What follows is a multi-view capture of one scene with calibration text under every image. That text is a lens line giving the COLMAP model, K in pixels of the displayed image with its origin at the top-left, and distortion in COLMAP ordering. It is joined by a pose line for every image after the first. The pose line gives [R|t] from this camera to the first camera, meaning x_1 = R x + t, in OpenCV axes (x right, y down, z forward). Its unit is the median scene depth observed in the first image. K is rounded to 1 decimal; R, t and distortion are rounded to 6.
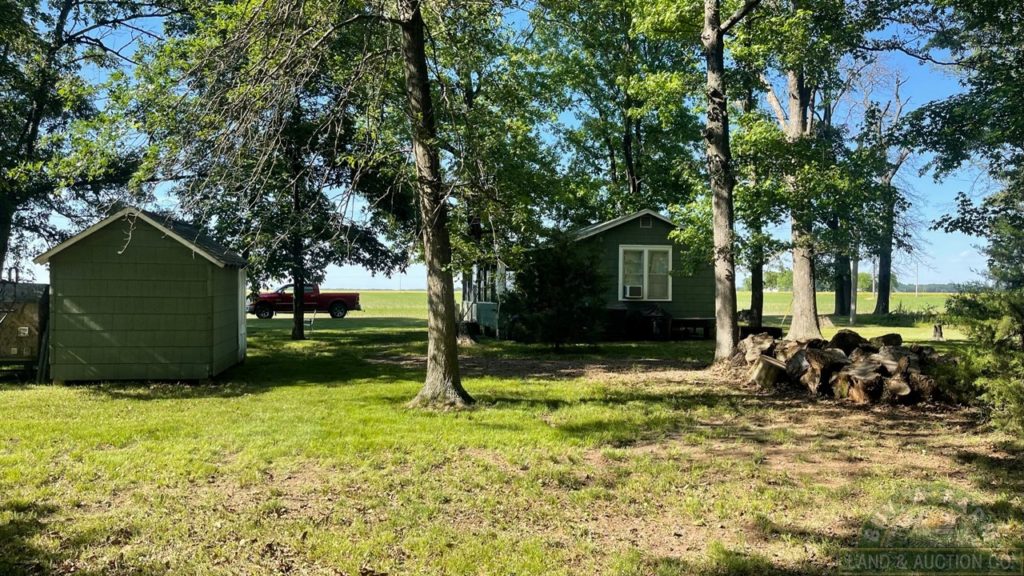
lens RADIAL K [[777.4, 0, 512.0], [0, 777.4, 288.0], [0, 0, 1]] dist [0.056368, -0.052829]
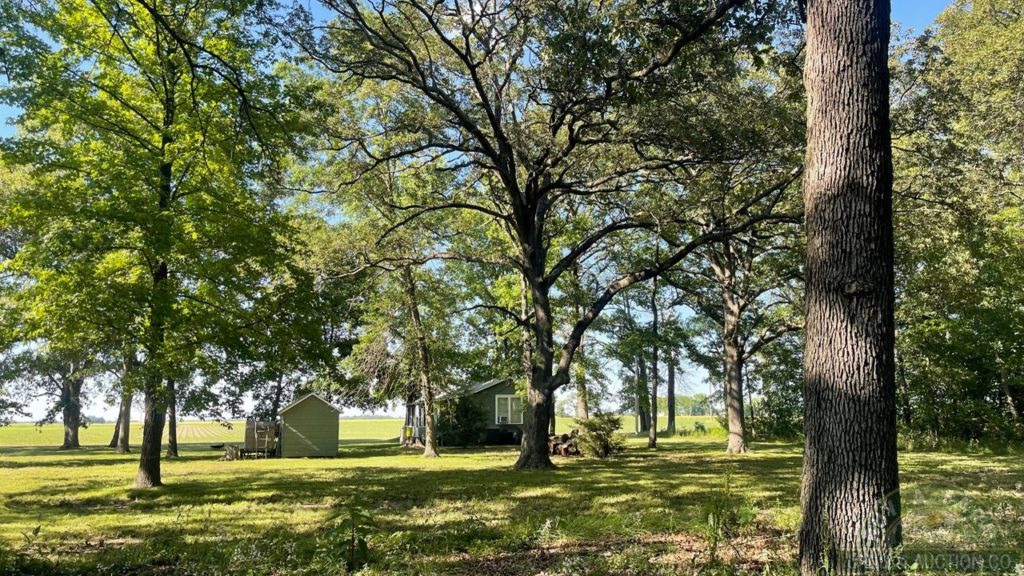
lens RADIAL K [[777.4, 0, 512.0], [0, 777.4, 288.0], [0, 0, 1]] dist [0.056368, -0.052829]
pose [[0.993000, 0.008945, 0.117775, -0.053357], [0.009414, 0.987962, -0.154407, -0.018542], [-0.117739, 0.154435, 0.980962, -0.953576]]
